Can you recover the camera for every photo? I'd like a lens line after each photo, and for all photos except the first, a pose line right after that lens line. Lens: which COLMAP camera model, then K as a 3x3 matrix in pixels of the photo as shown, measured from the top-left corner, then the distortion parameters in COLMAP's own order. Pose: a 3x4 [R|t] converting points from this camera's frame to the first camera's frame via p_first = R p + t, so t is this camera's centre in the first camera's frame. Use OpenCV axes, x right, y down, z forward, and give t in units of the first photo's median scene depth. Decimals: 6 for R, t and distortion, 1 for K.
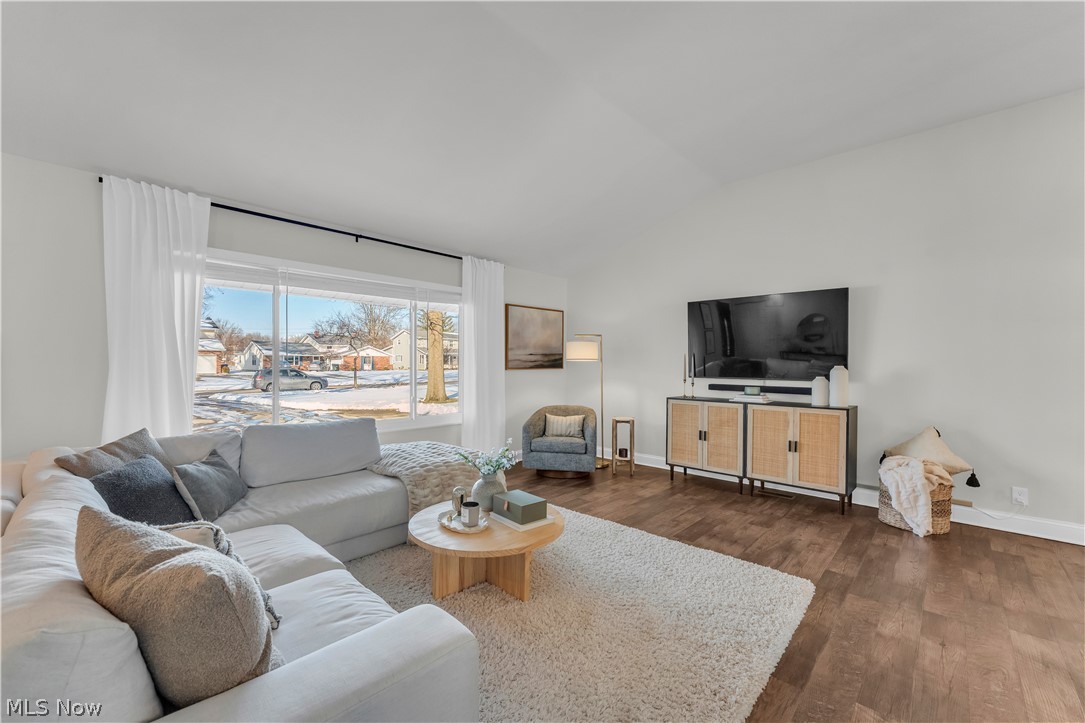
lens RADIAL K [[439.5, 0, 526.2], [0, 439.5, 369.2], [0, 0, 1]] dist [-0.000192, -0.000058]
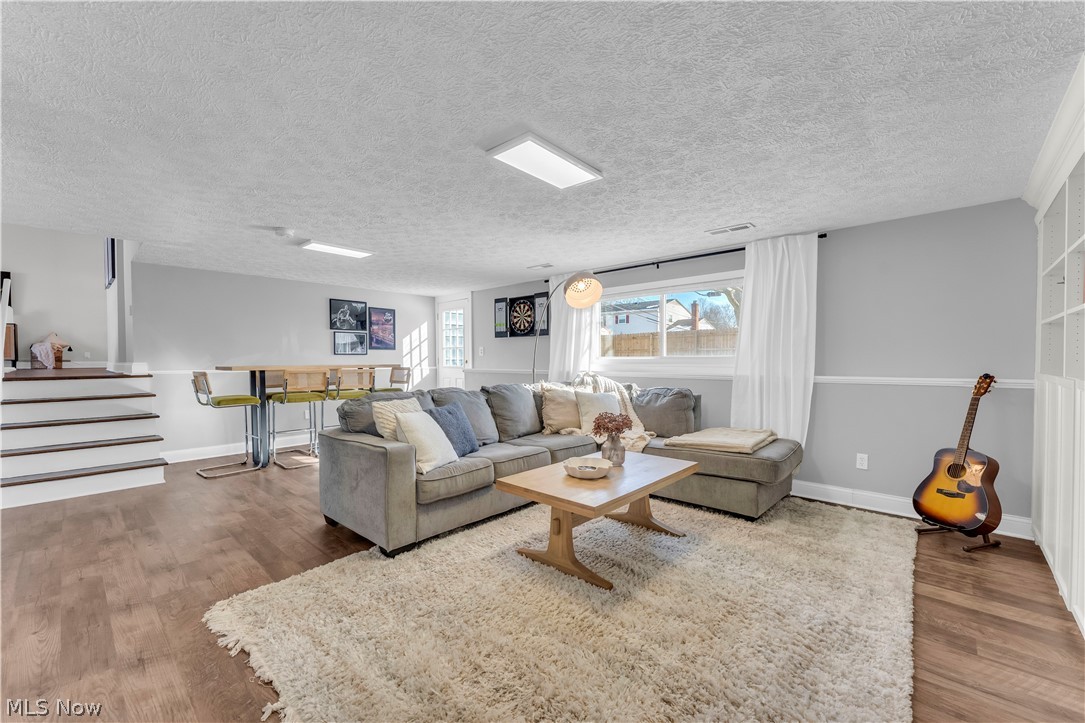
lens RADIAL K [[437.0, 0, 535.4], [0, 437.0, 363.0], [0, 0, 1]] dist [-0.001088, -0.000234]
pose [[-0.019639, -0.009363, 0.999763, -1.710608], [0.018992, 0.999772, 0.009736, 0.344122], [-0.999627, 0.019179, -0.019457, -1.790702]]
